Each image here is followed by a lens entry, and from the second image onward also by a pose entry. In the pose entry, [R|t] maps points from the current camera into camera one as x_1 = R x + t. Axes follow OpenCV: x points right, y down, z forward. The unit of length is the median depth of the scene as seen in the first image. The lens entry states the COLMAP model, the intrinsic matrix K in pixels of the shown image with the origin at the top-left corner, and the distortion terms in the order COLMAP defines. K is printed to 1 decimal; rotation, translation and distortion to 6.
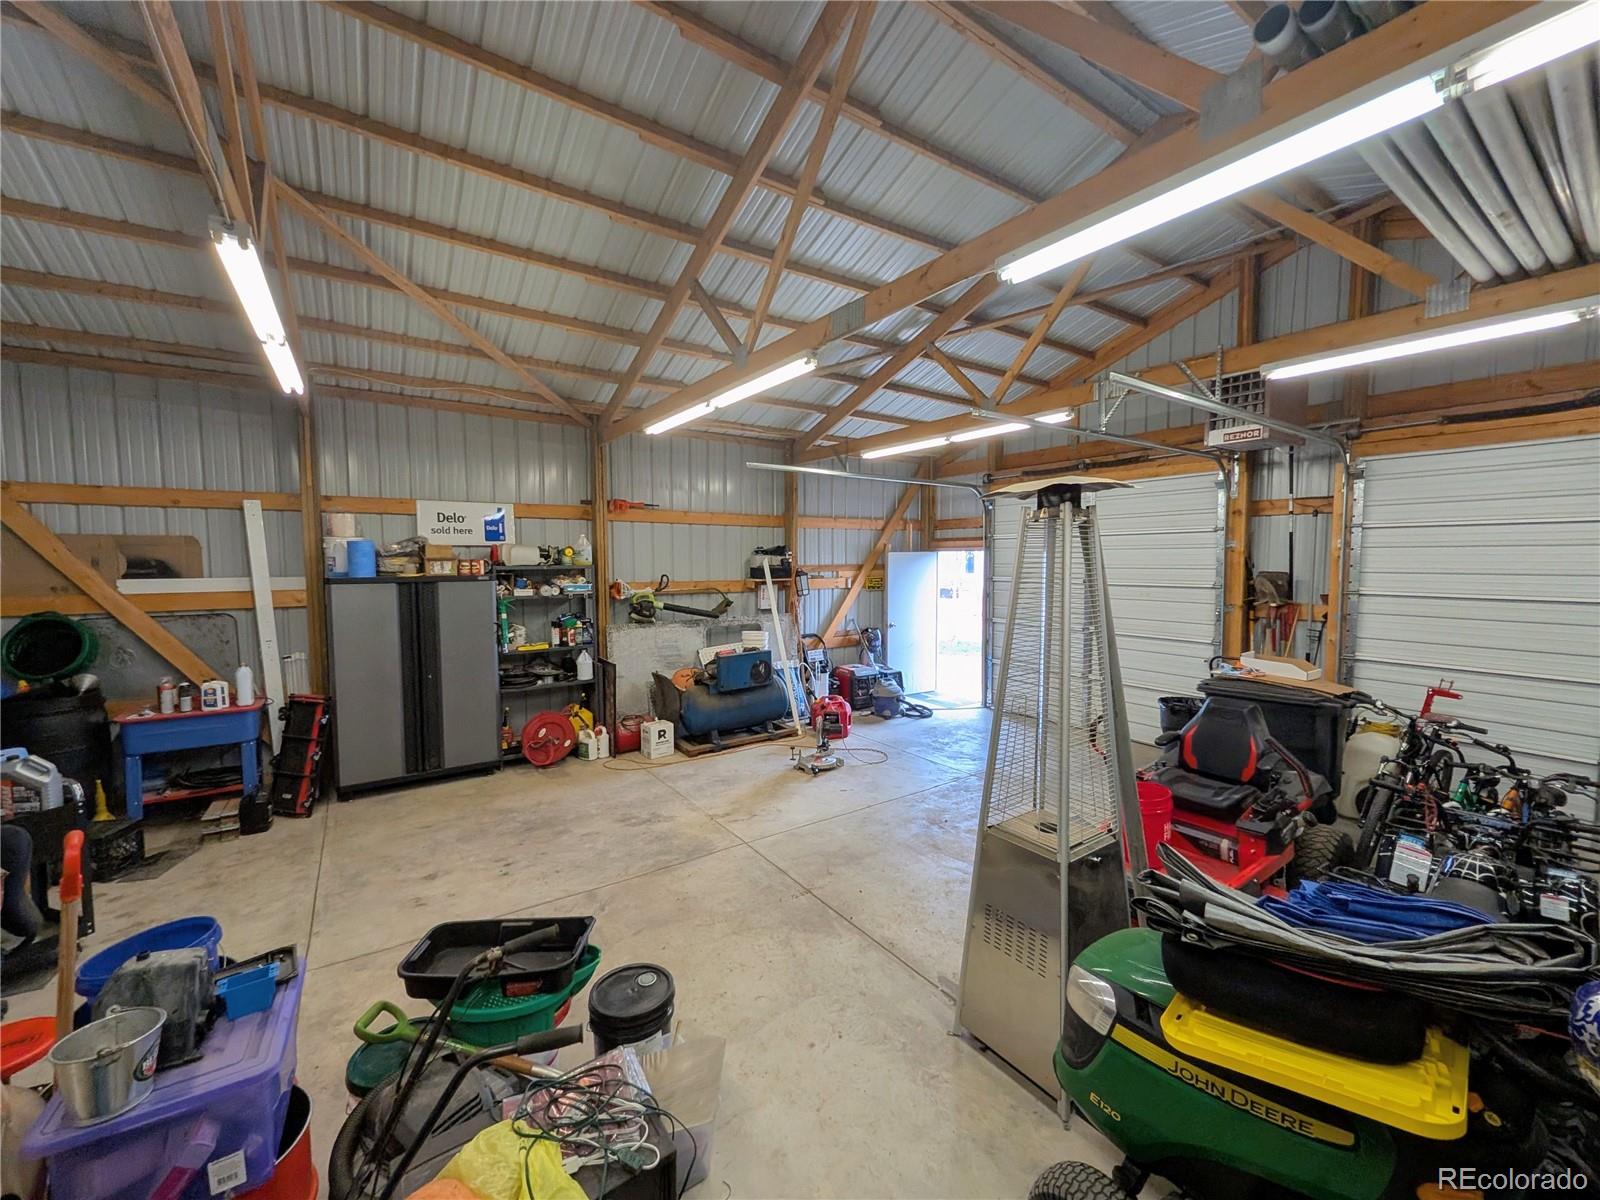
lens RADIAL K [[640.2, 0, 800.0], [0, 640.2, 600.0], [0, 0, 1]] dist [0.017381, 0.000073]
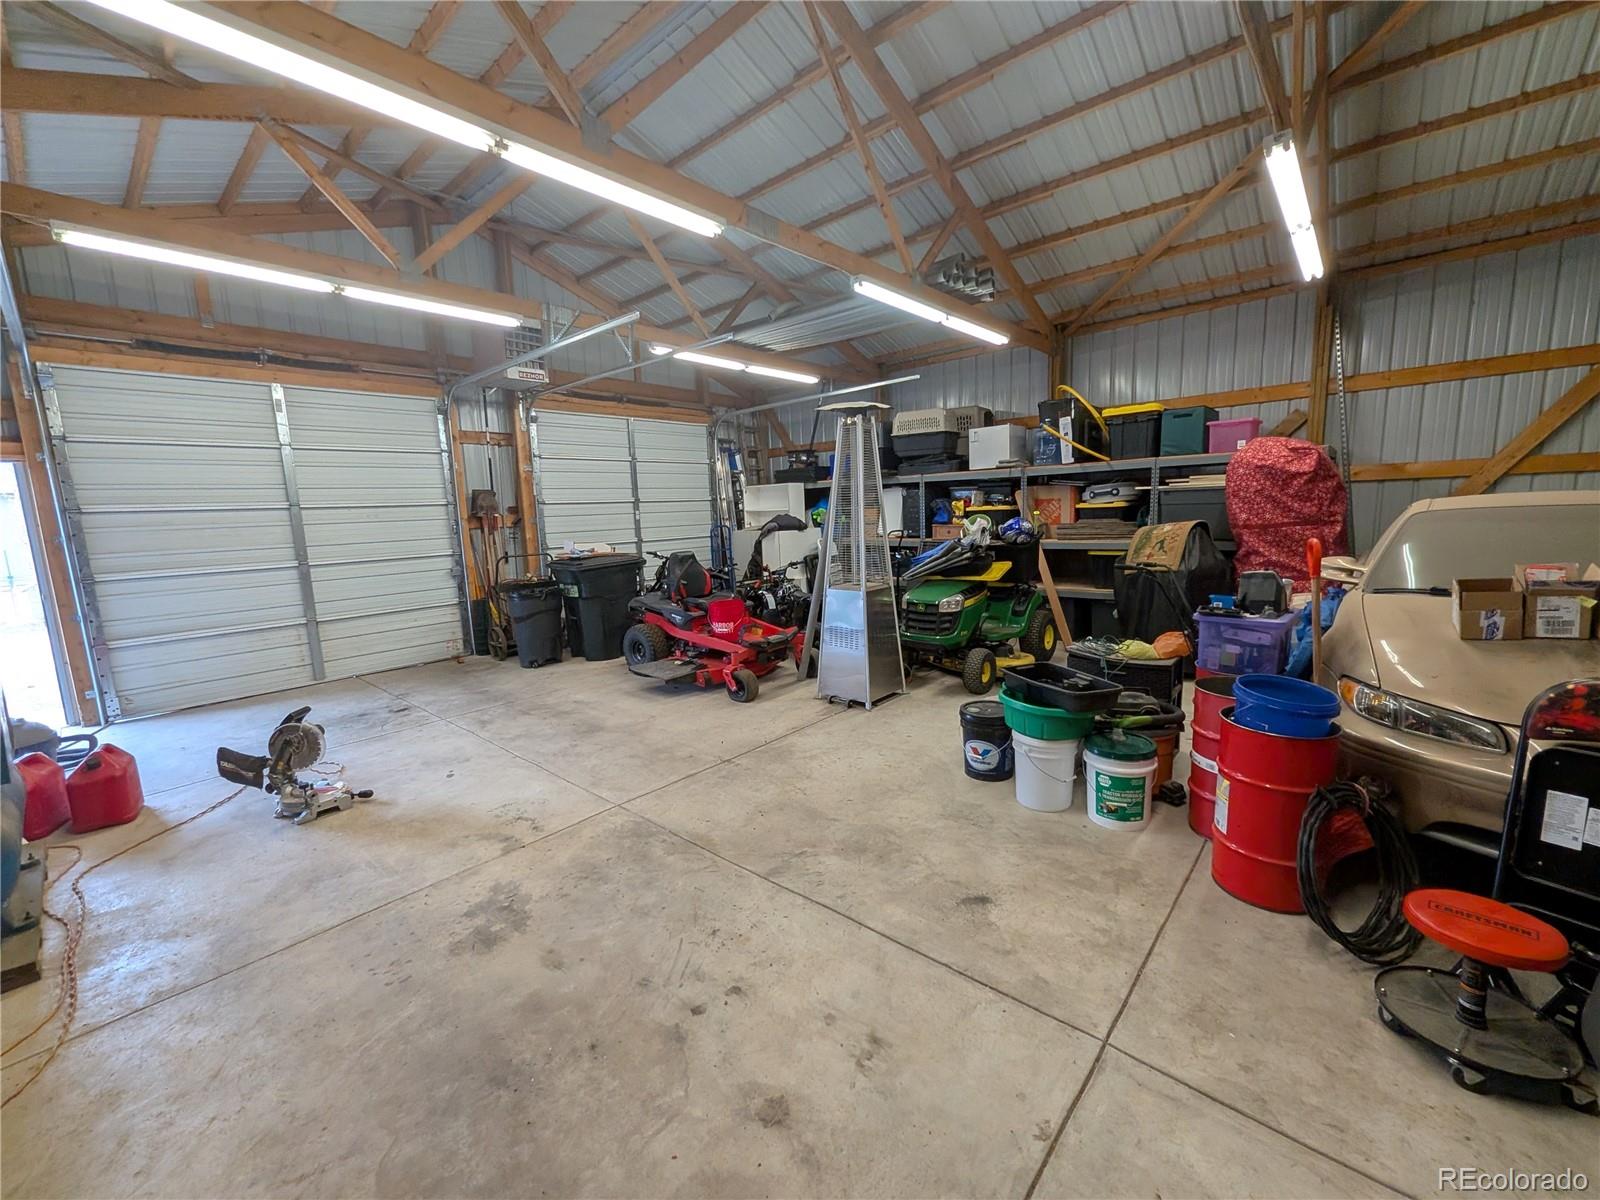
lens RADIAL K [[640.2, 0, 800.0], [0, 640.2, 600.0], [0, 0, 1]] dist [0.017381, 0.000073]
pose [[-0.241002, -0.130341, 0.961733, -0.788254], [0.102041, 0.982045, 0.158664, 0.038421], [-0.965146, 0.136374, -0.223374, 0.875703]]
